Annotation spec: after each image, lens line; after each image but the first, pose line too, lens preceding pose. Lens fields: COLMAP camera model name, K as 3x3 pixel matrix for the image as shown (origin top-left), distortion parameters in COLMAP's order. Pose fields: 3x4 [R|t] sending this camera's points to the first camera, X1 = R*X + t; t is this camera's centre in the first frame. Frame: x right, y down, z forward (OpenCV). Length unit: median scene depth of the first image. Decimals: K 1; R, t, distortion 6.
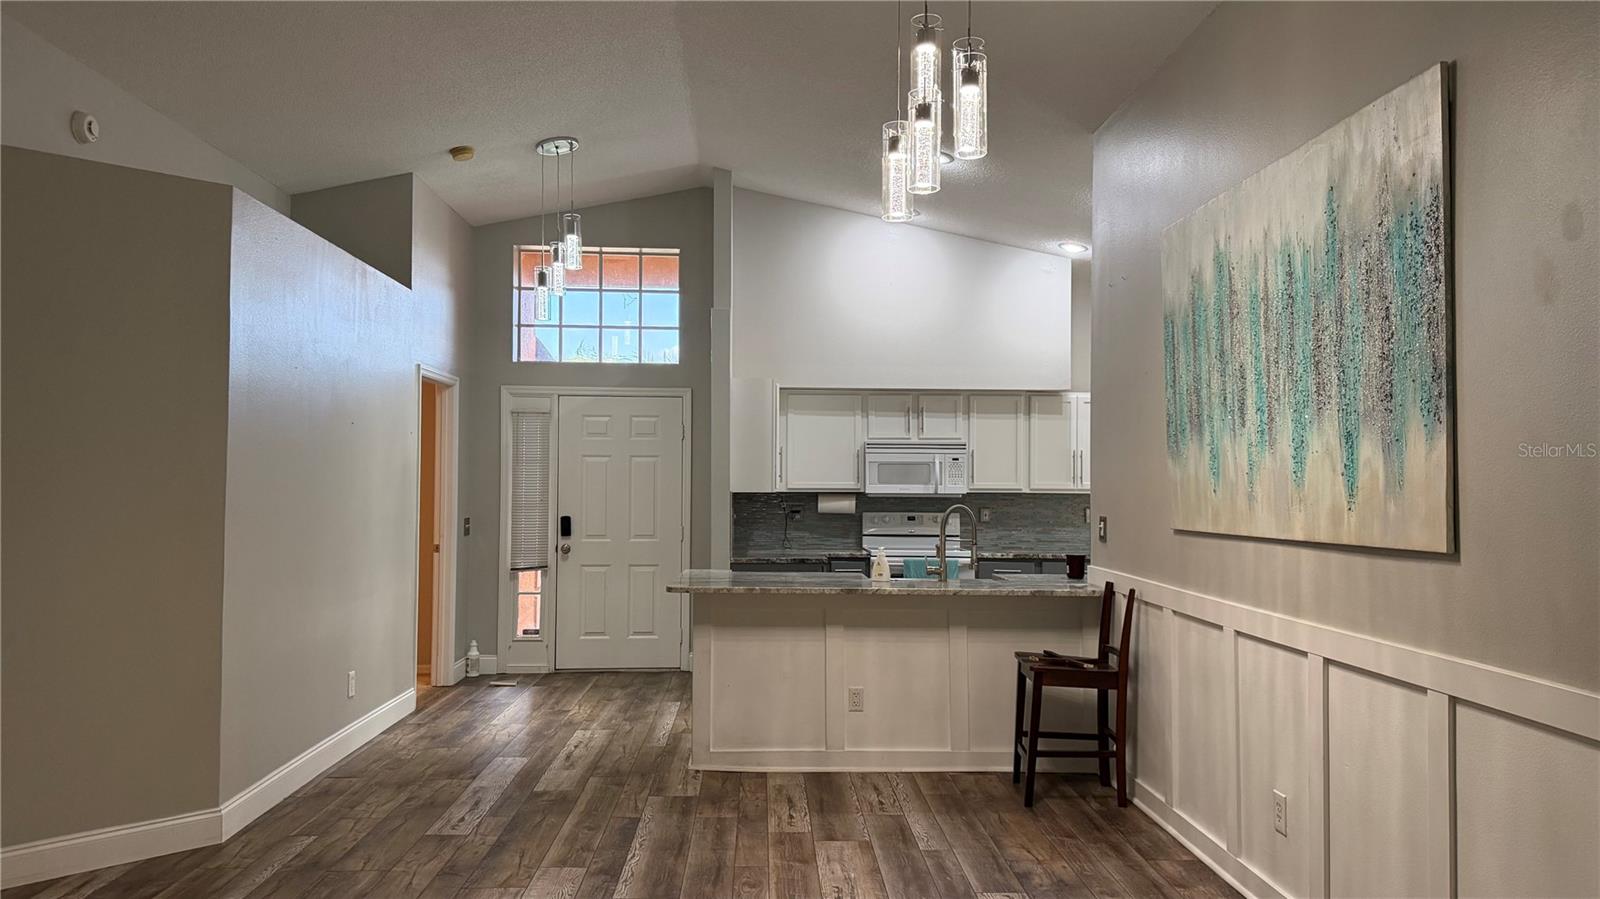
lens RADIAL K [[1111.6, 0, 809.9], [0, 1111.6, 456.8], [0, 0, 1]] dist [0.193895, -0.395160]
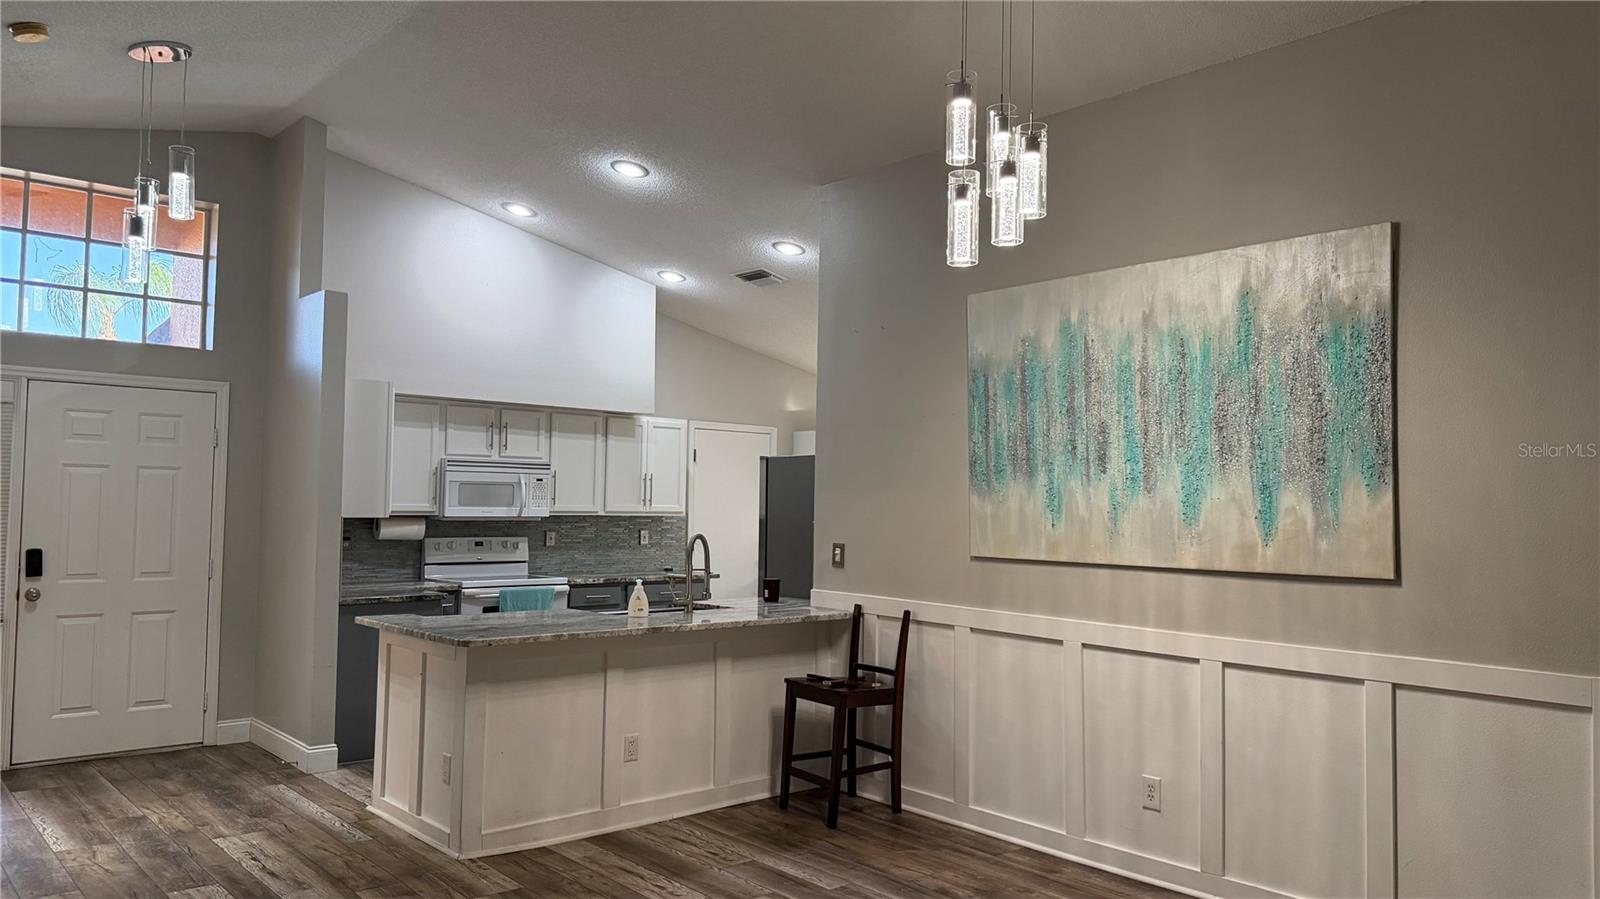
lens RADIAL K [[1107.4, 0, 800.0], [0, 1107.4, 449.5], [0, 0, 1]] dist [0.104247, -0.150757]
pose [[0.775560, 0.037907, 0.630135, -0.438020], [-0.028149, 0.999279, -0.025468, -0.008682], [-0.630646, 0.002015, 0.776068, 0.202638]]
